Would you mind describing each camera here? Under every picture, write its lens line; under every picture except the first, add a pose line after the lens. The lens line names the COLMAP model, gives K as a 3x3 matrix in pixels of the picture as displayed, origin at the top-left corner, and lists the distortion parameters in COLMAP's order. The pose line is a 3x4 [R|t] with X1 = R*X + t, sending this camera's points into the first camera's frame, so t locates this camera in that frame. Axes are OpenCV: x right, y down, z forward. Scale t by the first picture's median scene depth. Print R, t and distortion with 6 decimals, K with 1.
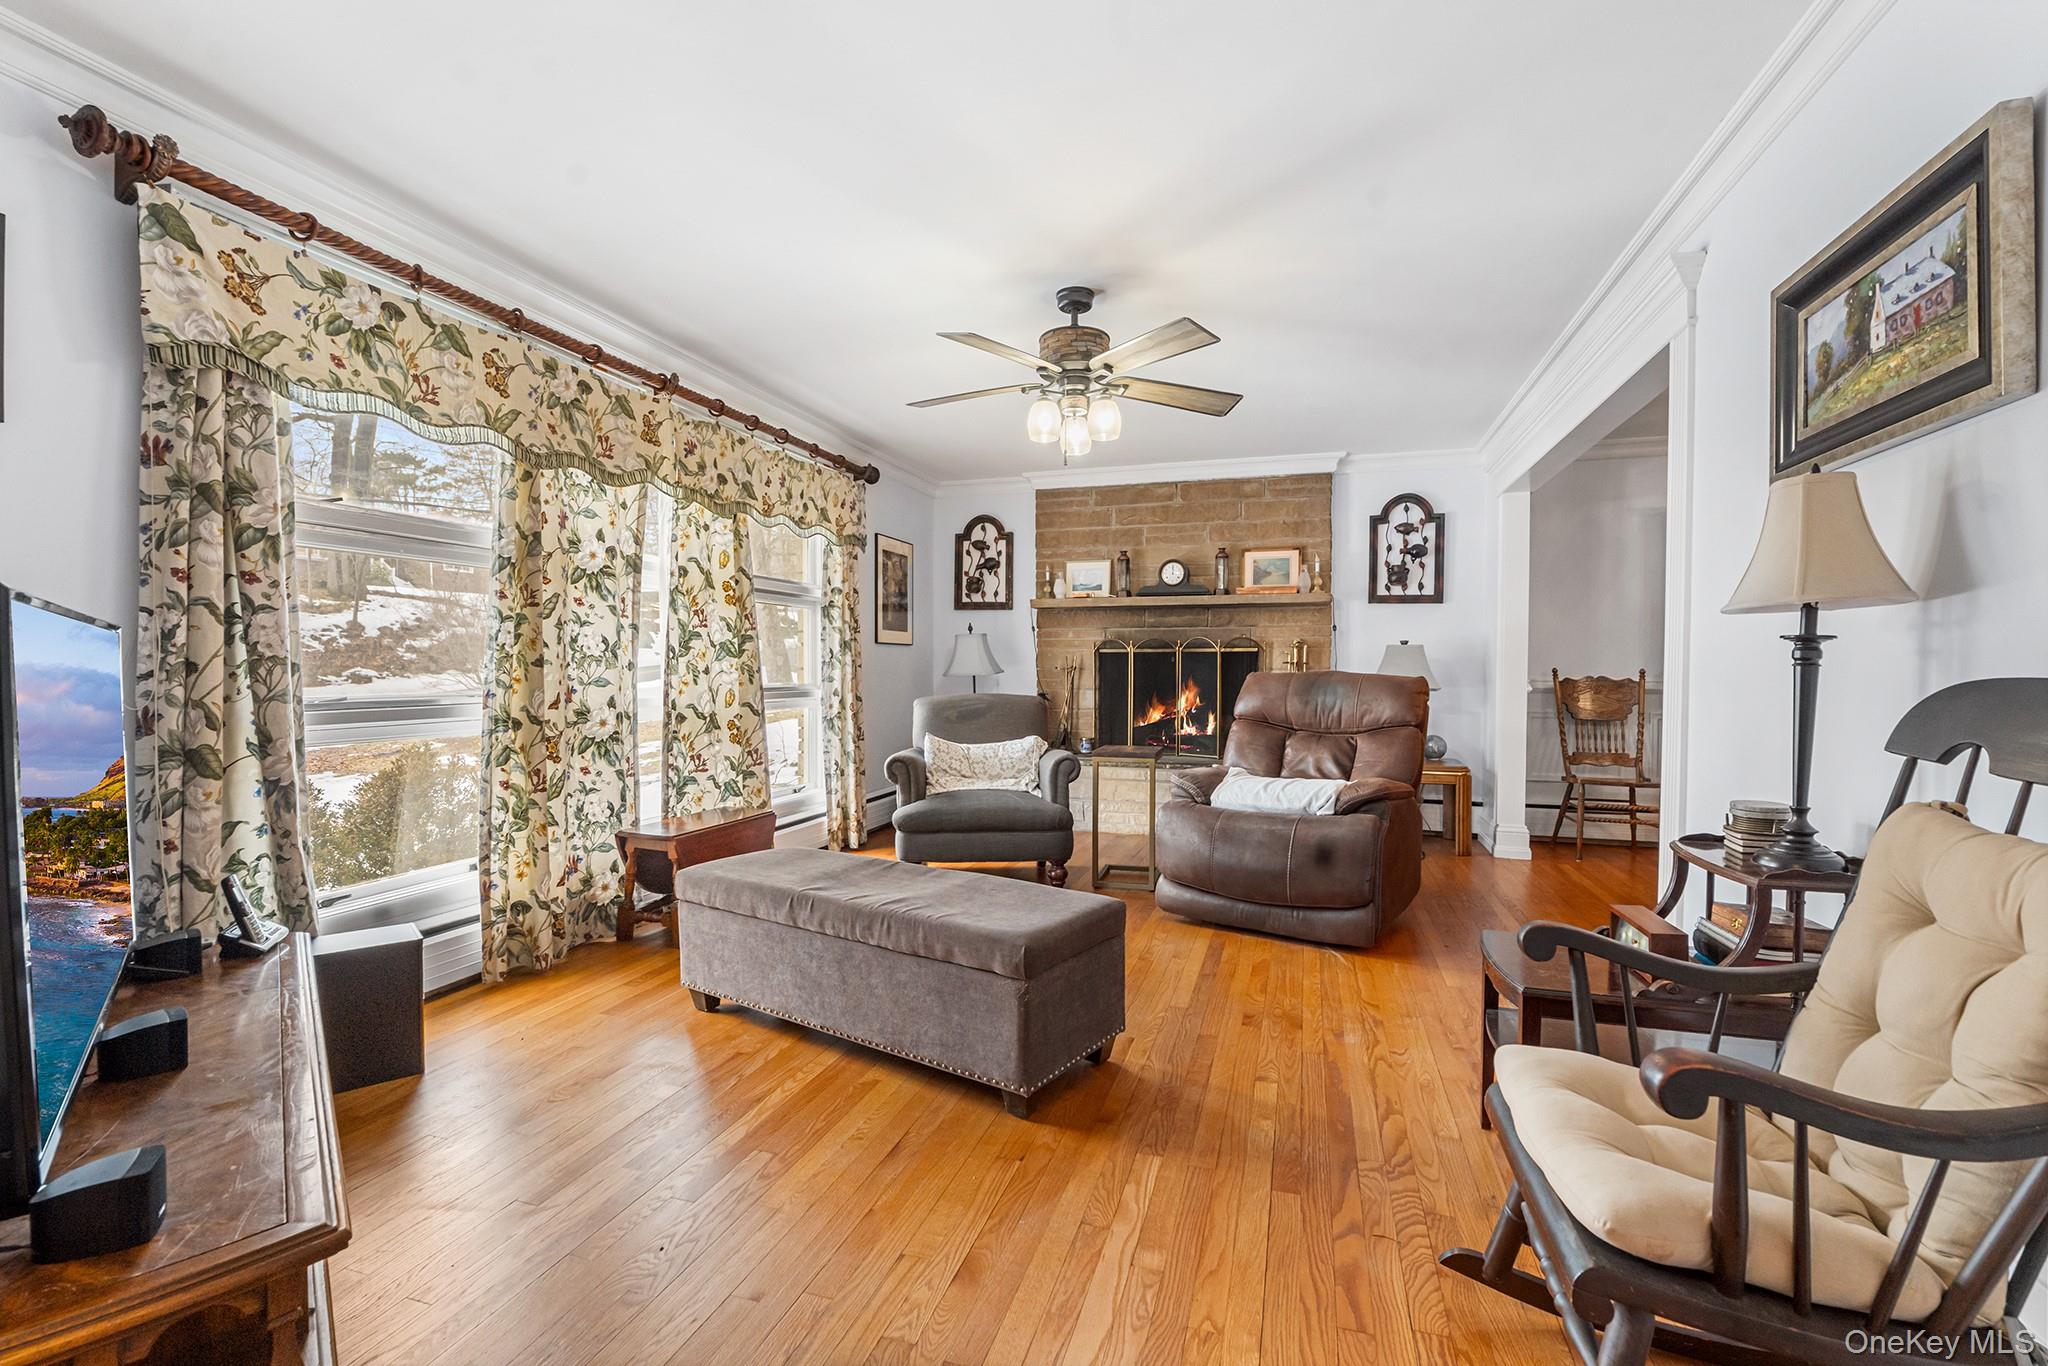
lens RADIAL K [[925.1, 0, 1016.4], [0, 925.1, 686.2], [0, 0, 1]] dist [-0.002919, -0.000336]
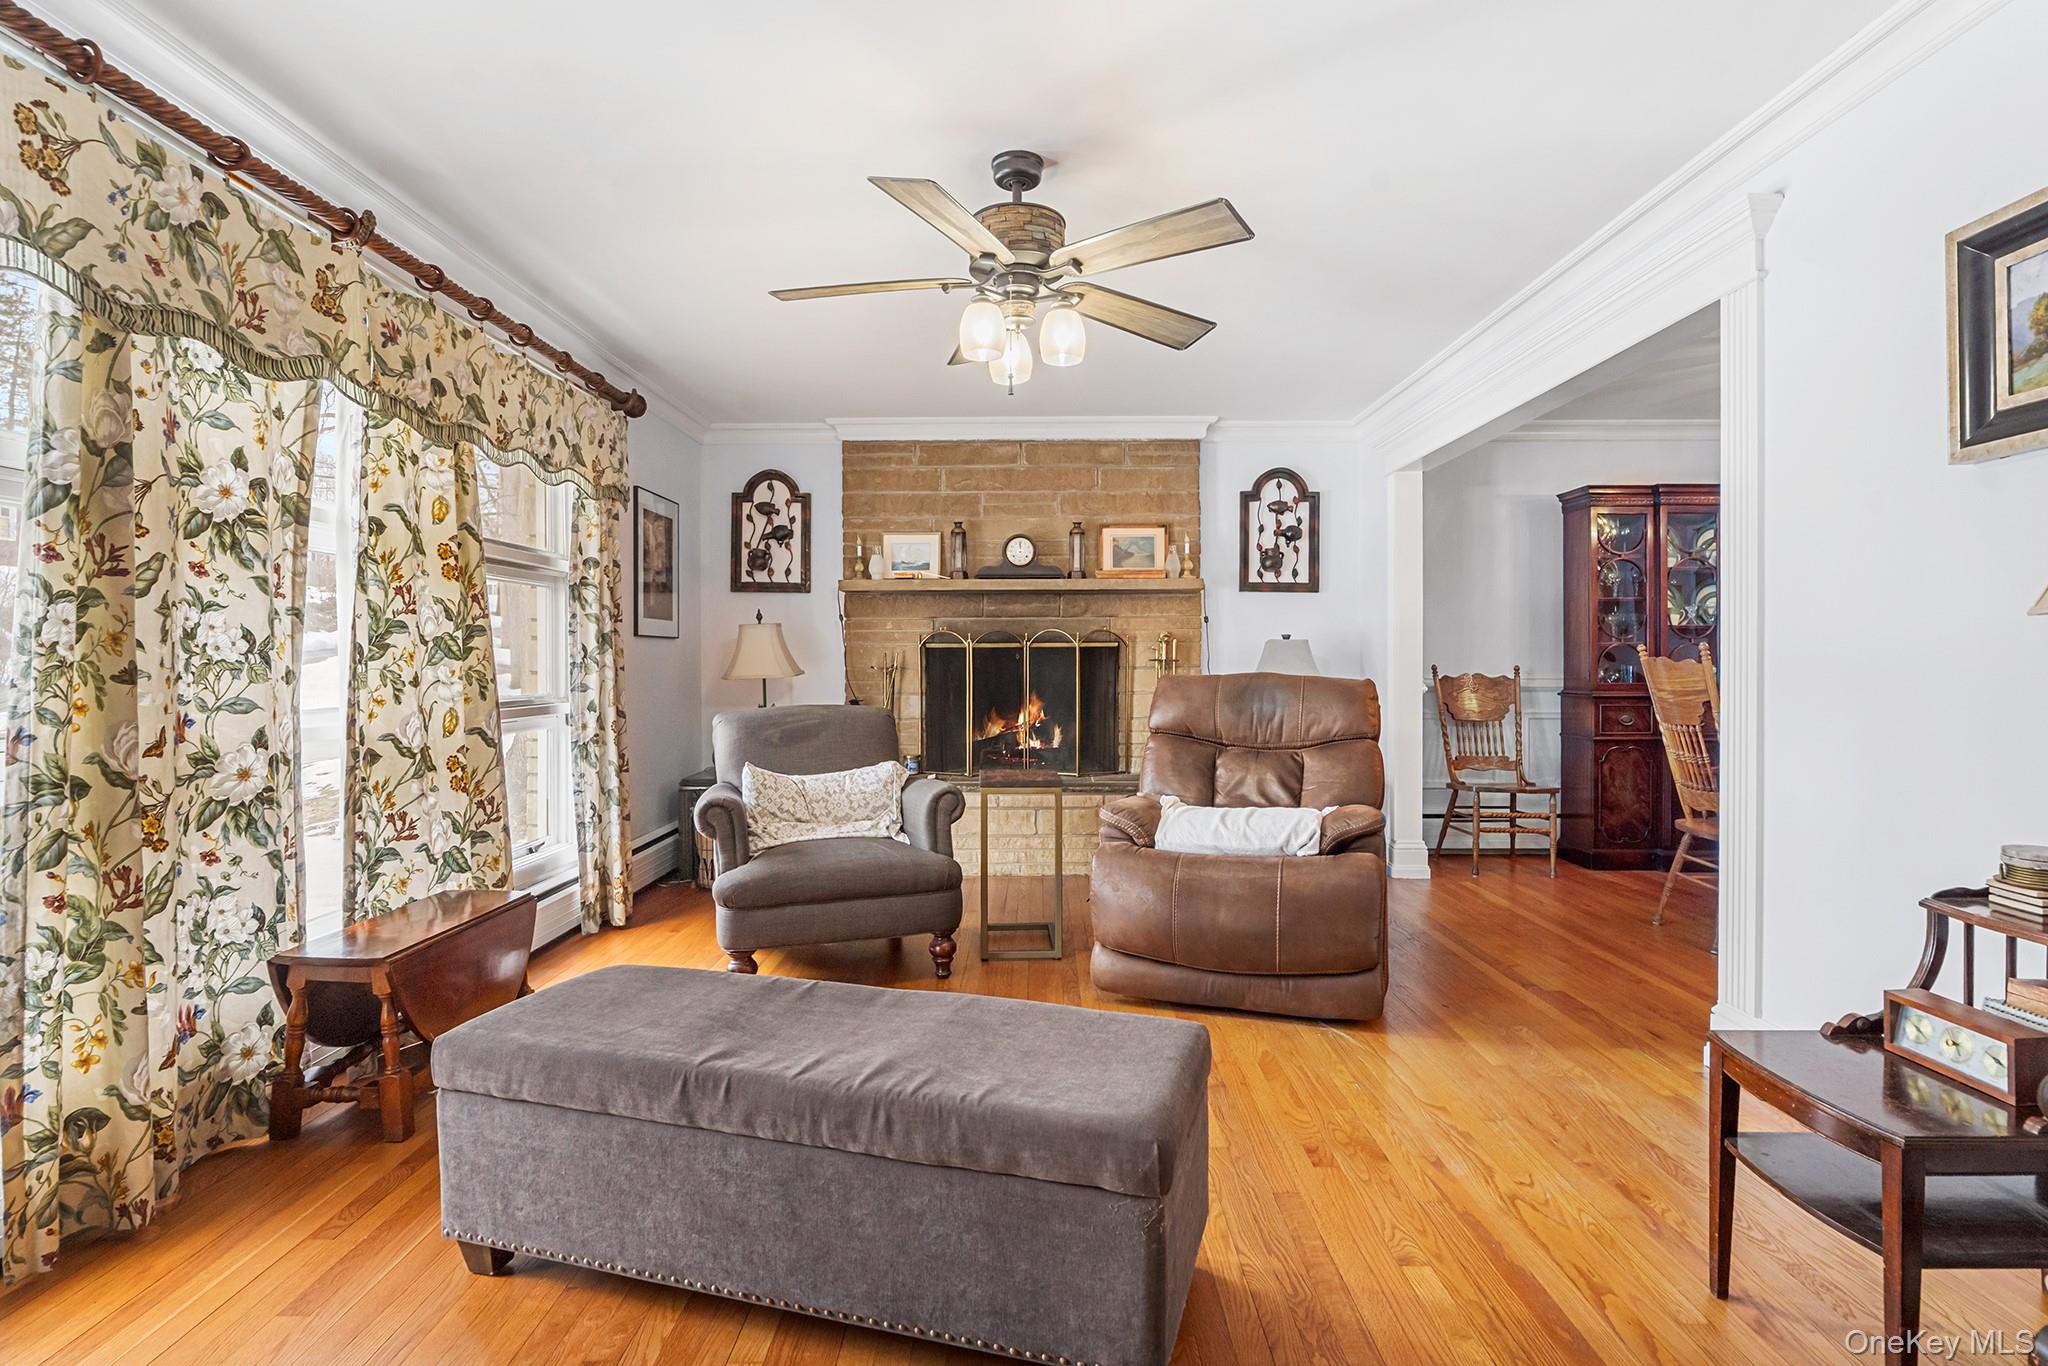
lens RADIAL K [[1030.1, 0, 1025.0], [0, 1030.1, 660.1], [0, 0, 1]] dist [-0.001595, 0.000015]
pose [[0.954605, -0.005020, 0.297831, -0.156150], [0.010661, 0.999793, -0.017319, -0.015839], [-0.297682, 0.019708, 0.954462, 0.207304]]
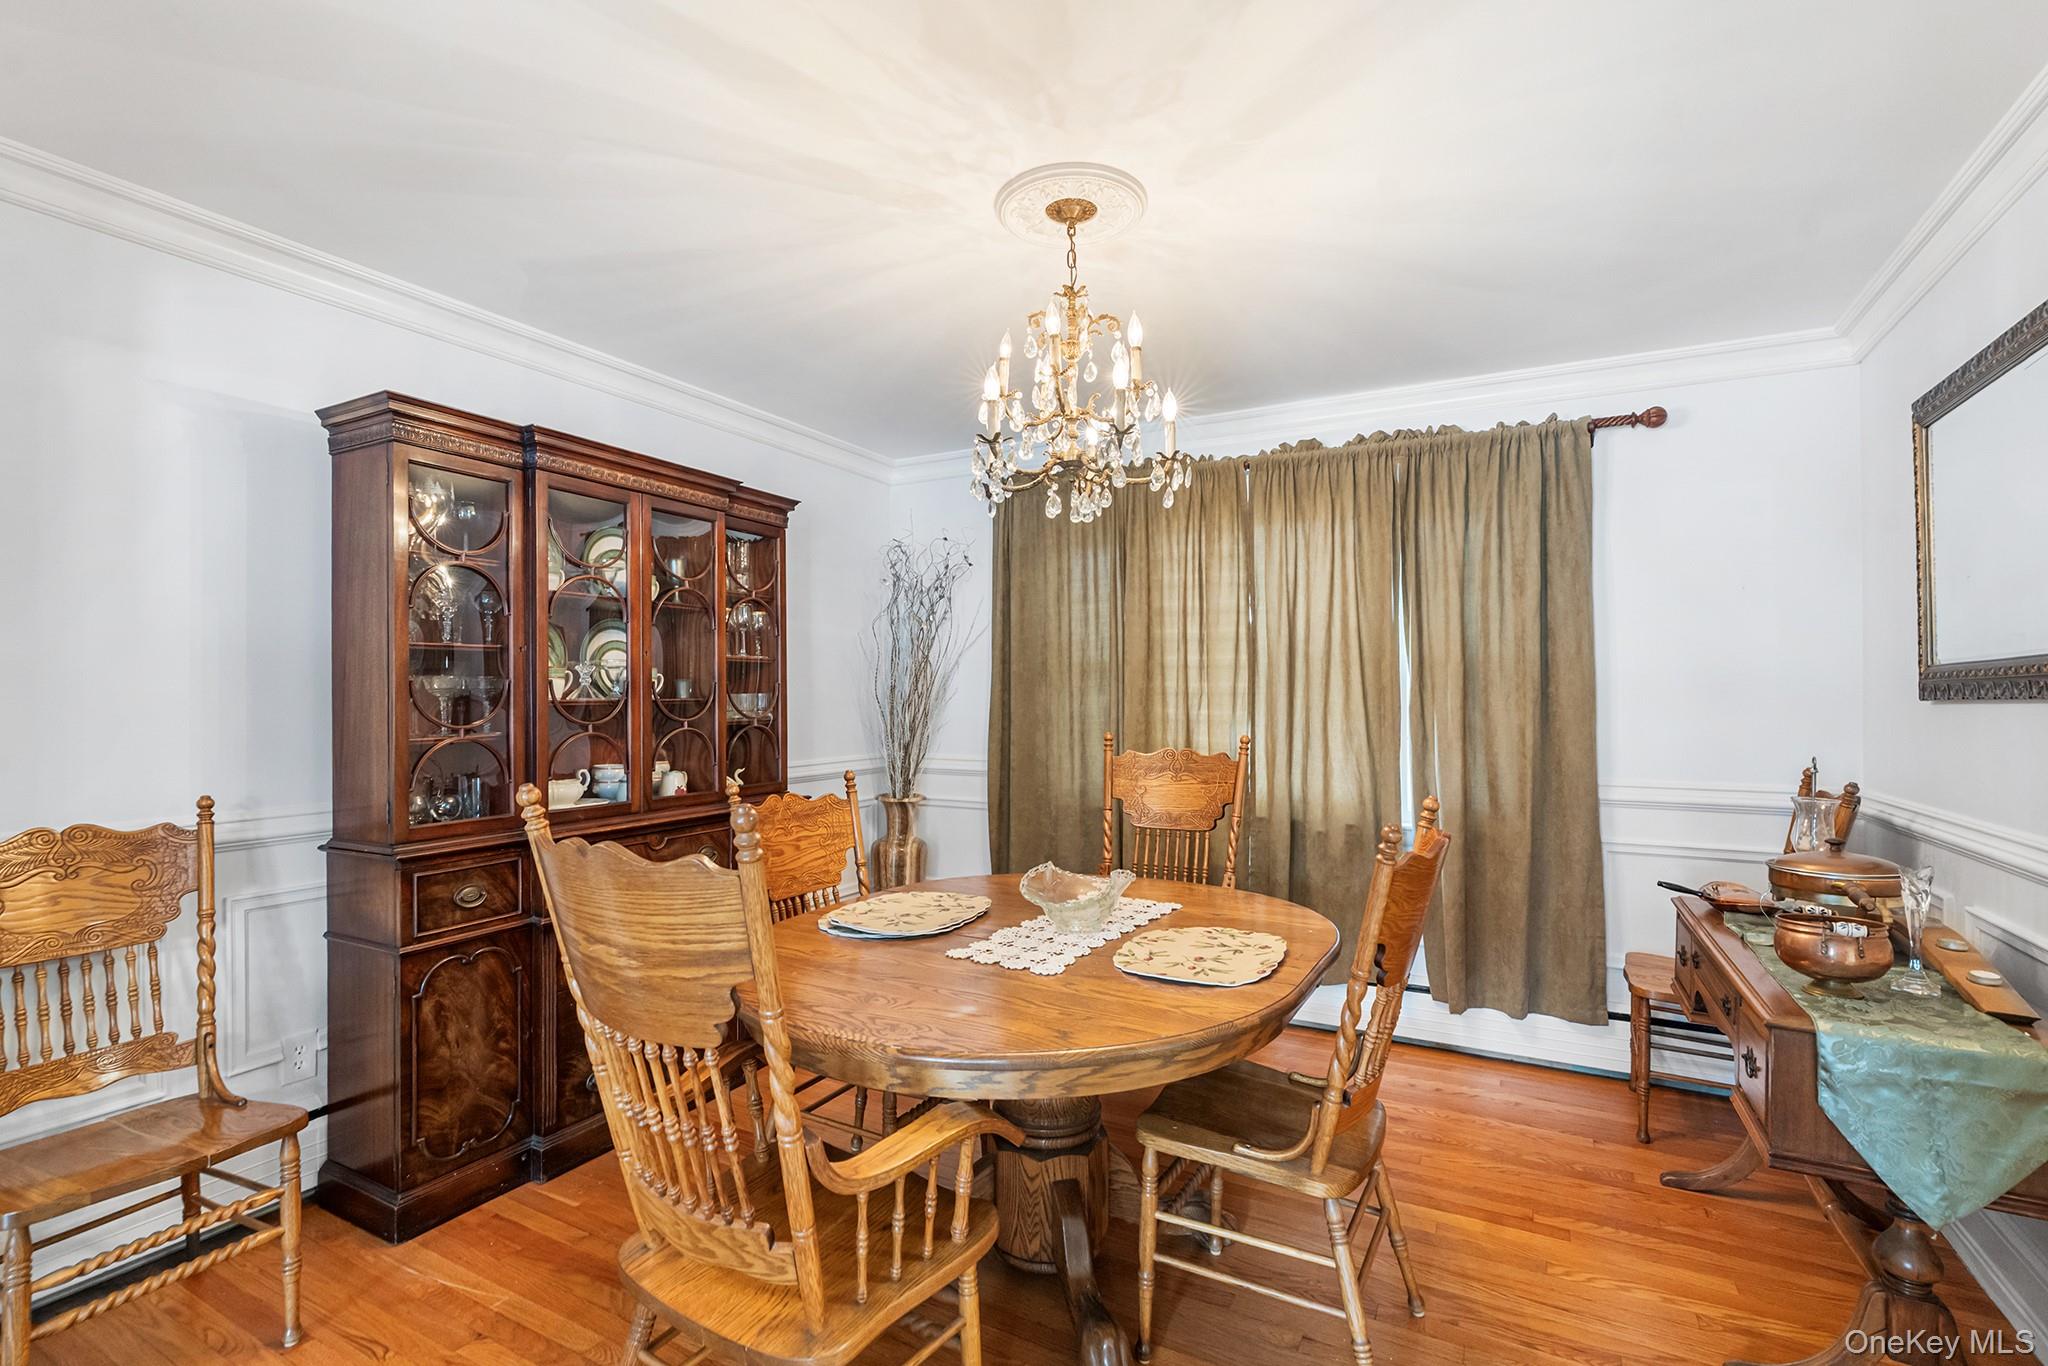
lens RADIAL K [[925.1, 0, 1016.4], [0, 925.1, 686.2], [0, 0, 1]] dist [-0.002919, -0.000336]
pose [[0.189838, 0.001731, 0.981814, 0.502297], [0.025999, 0.999639, -0.006789, -0.074478], [-0.981471, 0.026815, 0.189724, 0.821172]]
